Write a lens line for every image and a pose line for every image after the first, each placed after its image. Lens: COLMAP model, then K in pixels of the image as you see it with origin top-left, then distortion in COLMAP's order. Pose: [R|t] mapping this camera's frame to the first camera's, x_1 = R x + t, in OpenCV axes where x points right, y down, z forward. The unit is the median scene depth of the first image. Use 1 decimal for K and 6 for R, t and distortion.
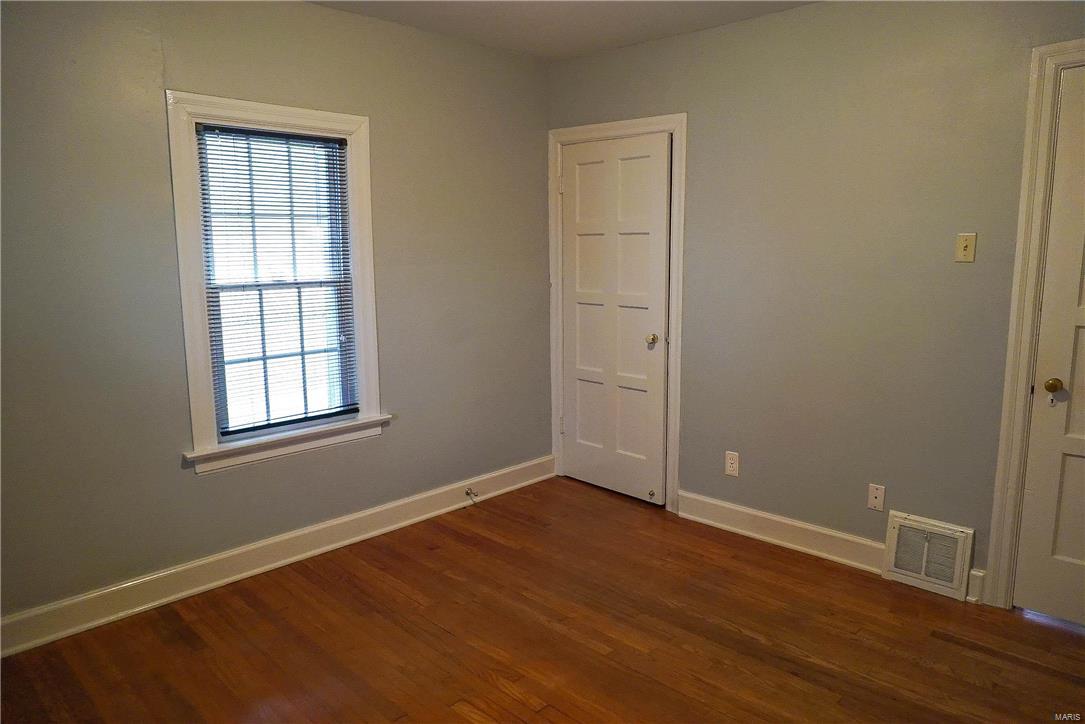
lens RADIAL K [[728.1, 0, 535.0], [0, 728.1, 361.2], [0, 0, 1]] dist [-0.049130, 0.028983]
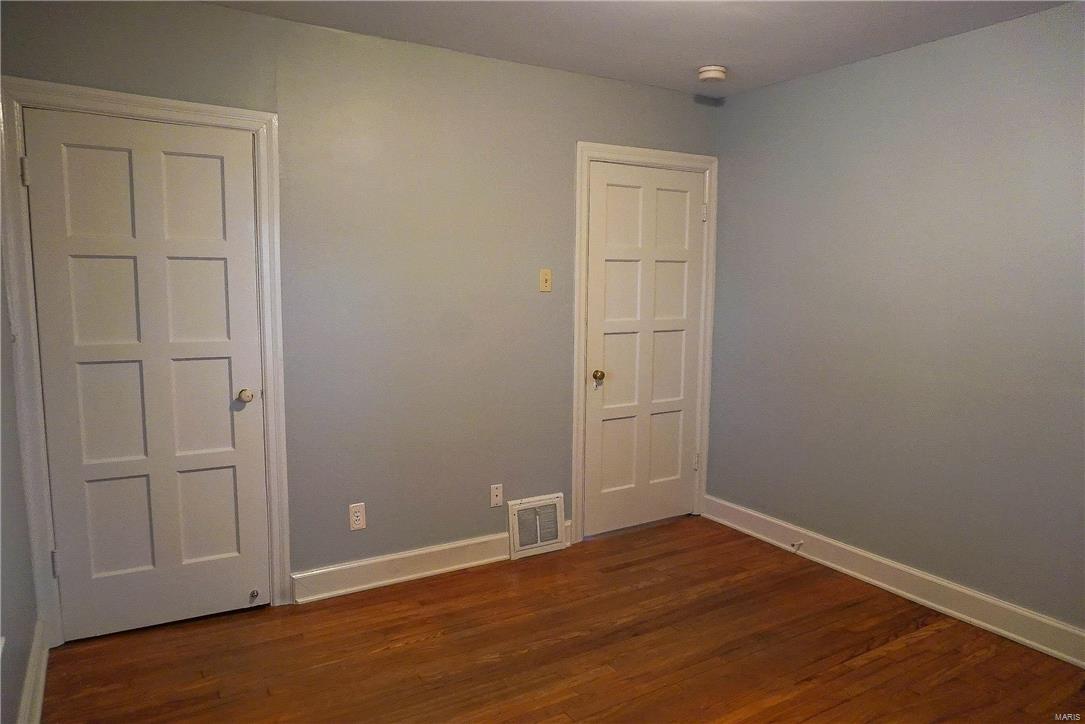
lens RADIAL K [[728.1, 0, 541.6], [0, 728.1, 366.5], [0, 0, 1]] dist [-0.049130, 0.028983]
pose [[0.233639, -0.102271, 0.966930, -0.610845], [0.139402, 0.987703, 0.070784, -0.086940], [-0.962278, 0.118254, 0.245023, 0.619168]]
